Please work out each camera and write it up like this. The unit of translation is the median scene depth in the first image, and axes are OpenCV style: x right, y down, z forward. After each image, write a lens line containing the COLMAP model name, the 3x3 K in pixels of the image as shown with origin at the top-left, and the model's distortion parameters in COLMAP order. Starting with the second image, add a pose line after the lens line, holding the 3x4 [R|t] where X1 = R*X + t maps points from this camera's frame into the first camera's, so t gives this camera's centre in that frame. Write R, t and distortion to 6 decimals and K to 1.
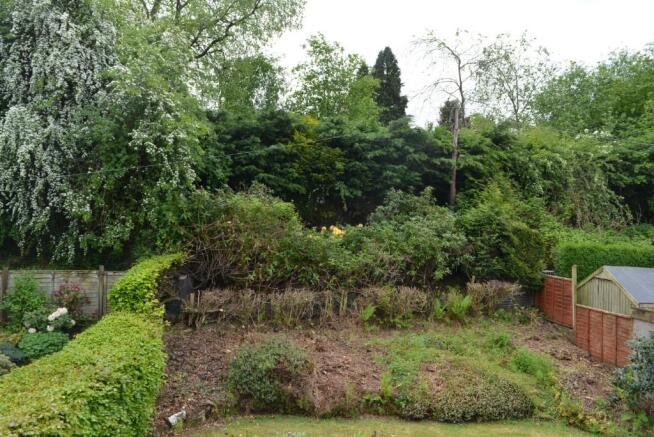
lens RADIAL K [[514.2, 0, 327.0], [0, 514.2, 218.5], [0, 0, 1]] dist [-0.001814, -0.000127]
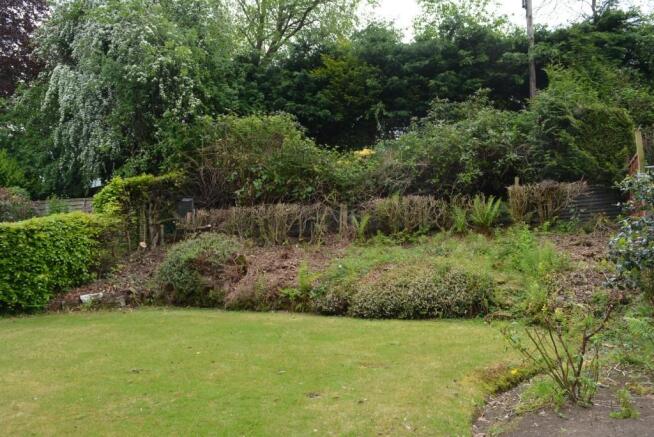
lens RADIAL K [[503.6, 0, 327.0], [0, 503.6, 218.5], [0, 0, 1]] dist [-0.029987, -0.000406]
pose [[0.877992, -0.081960, -0.471607, 0.425320], [0.058052, 0.996192, -0.065053, 0.226210], [0.475142, 0.029738, 0.879406, 0.238167]]
